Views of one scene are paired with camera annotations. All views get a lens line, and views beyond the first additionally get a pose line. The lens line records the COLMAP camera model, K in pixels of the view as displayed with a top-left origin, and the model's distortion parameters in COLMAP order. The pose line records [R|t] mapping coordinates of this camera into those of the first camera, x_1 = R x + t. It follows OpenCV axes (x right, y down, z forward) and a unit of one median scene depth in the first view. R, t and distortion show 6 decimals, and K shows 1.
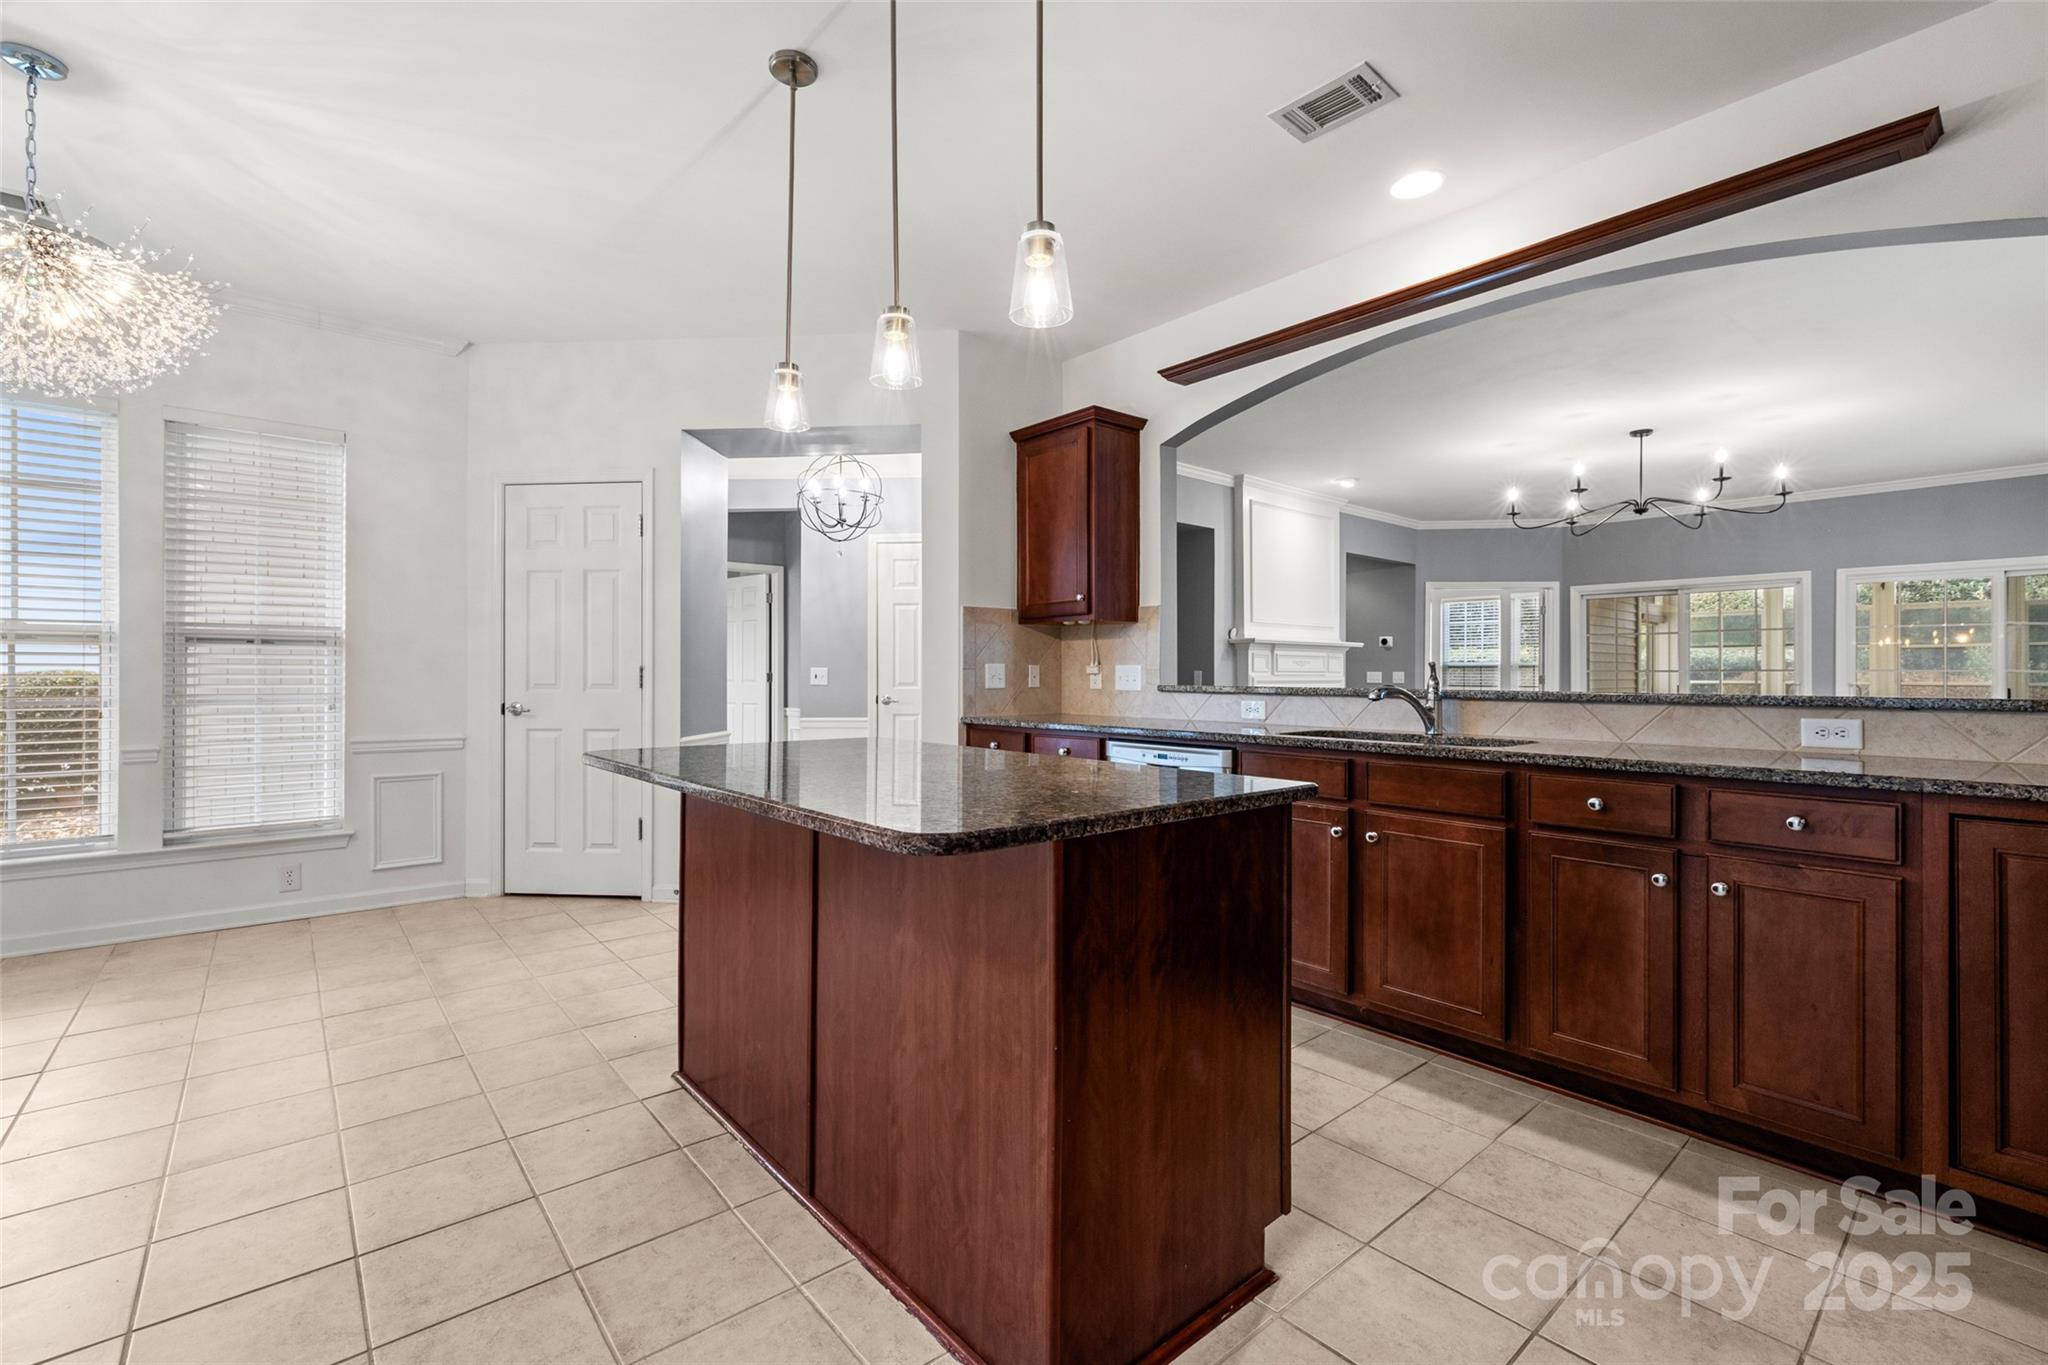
lens RADIAL K [[900.7, 0, 1027.7], [0, 900.7, 675.6], [0, 0, 1]] dist [-0.002561, -0.000196]
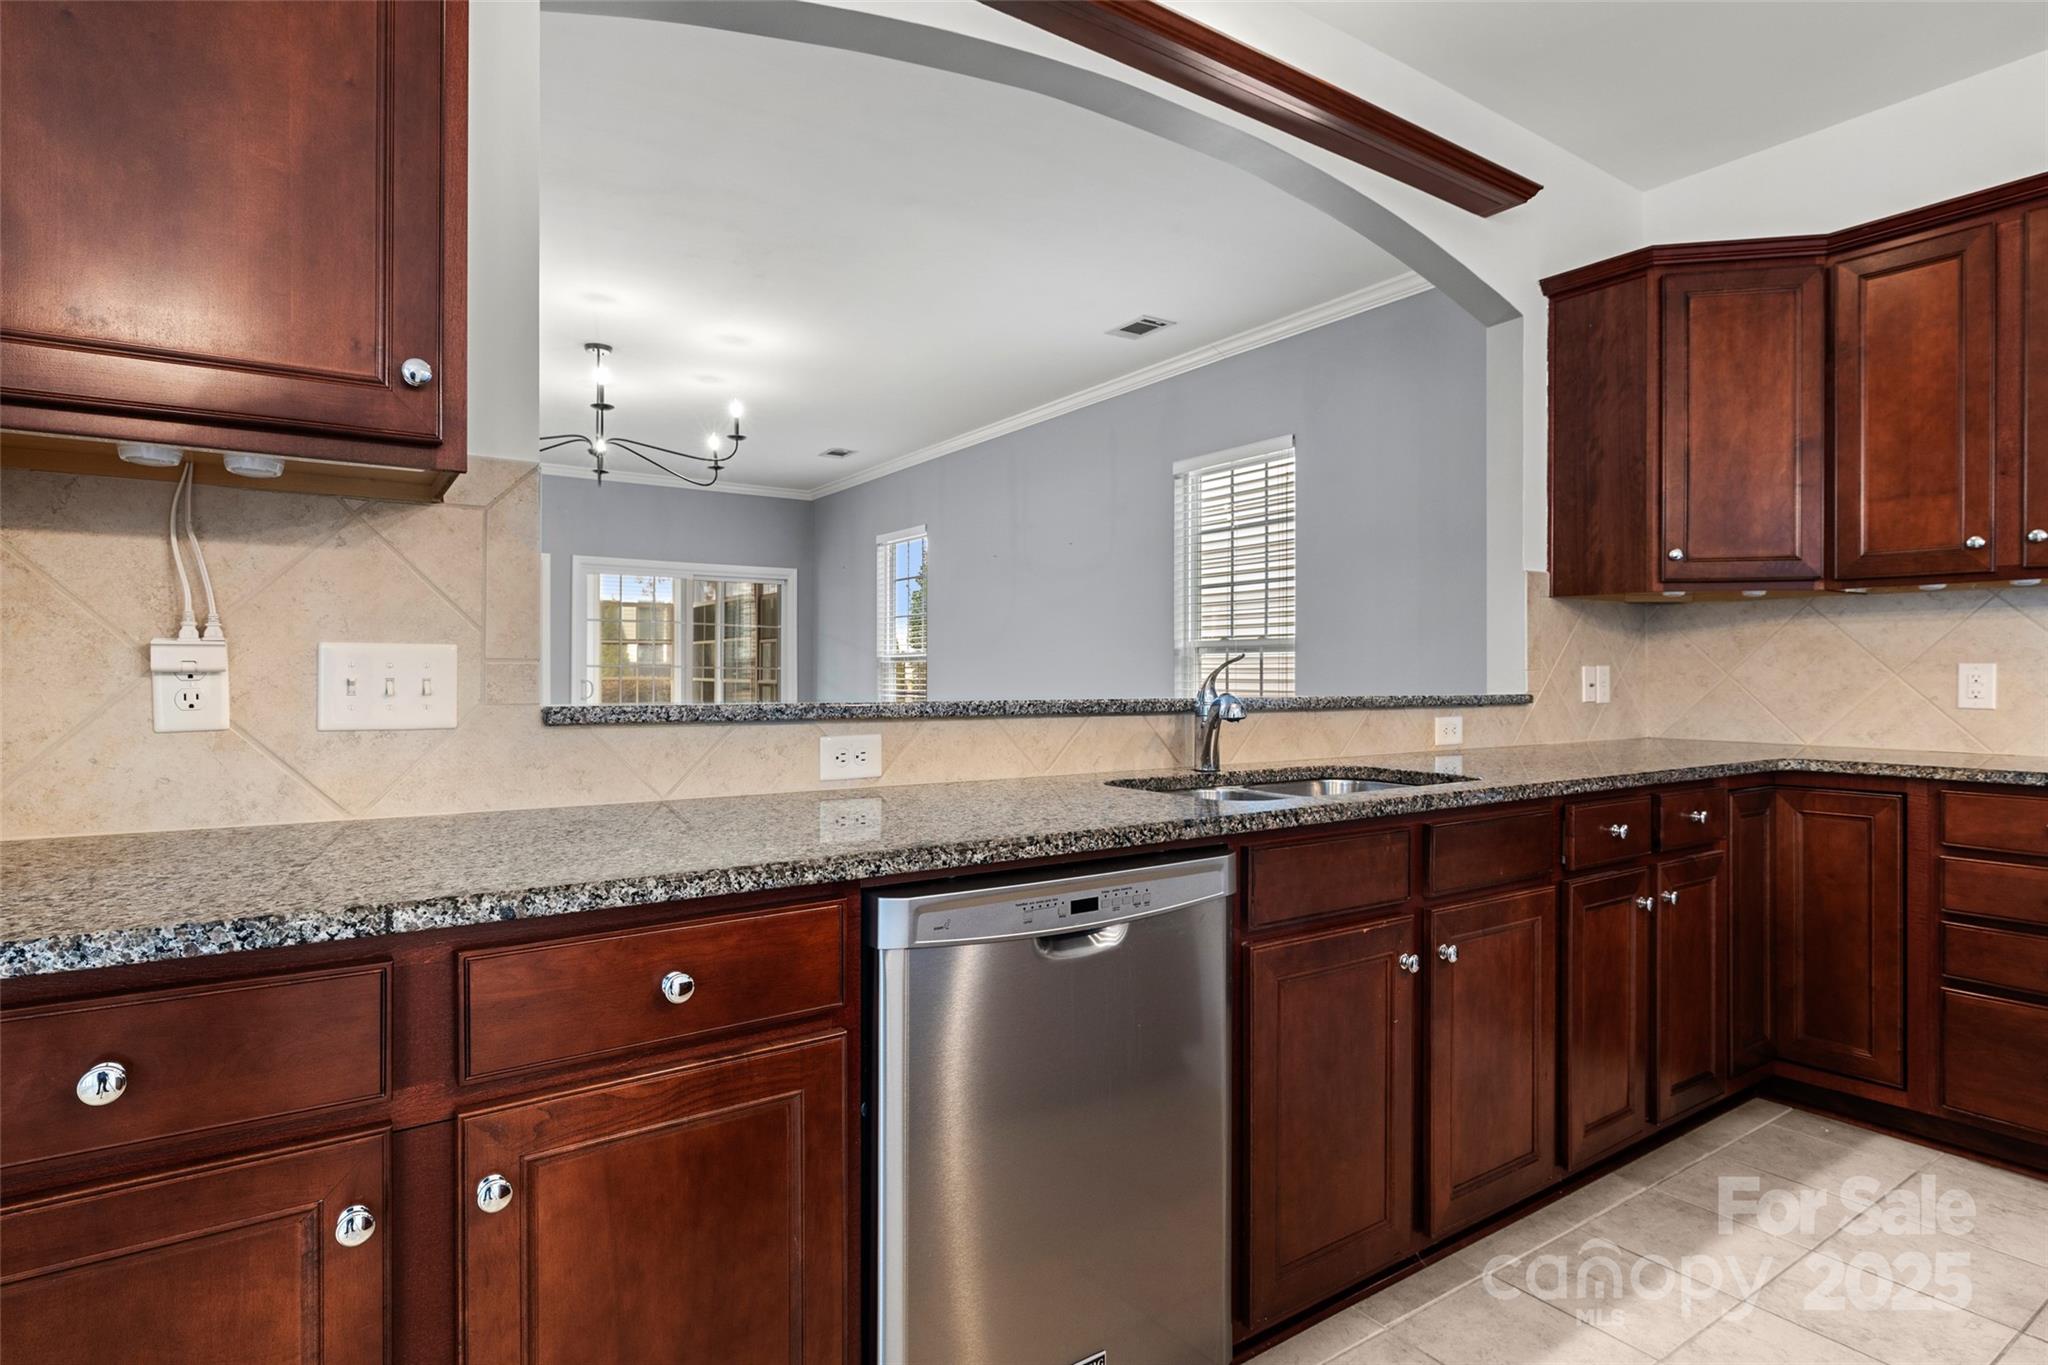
lens RADIAL K [[1051.5, 0, 1026.8], [0, 1051.5, 678.3], [0, 0, 1]] dist [-0.005007, -0.000886]
pose [[0.110771, -0.007174, 0.993820, -0.295254], [-0.000432, 0.999974, 0.007267, -0.003624], [-0.993846, -0.001234, 0.110765, 1.087408]]
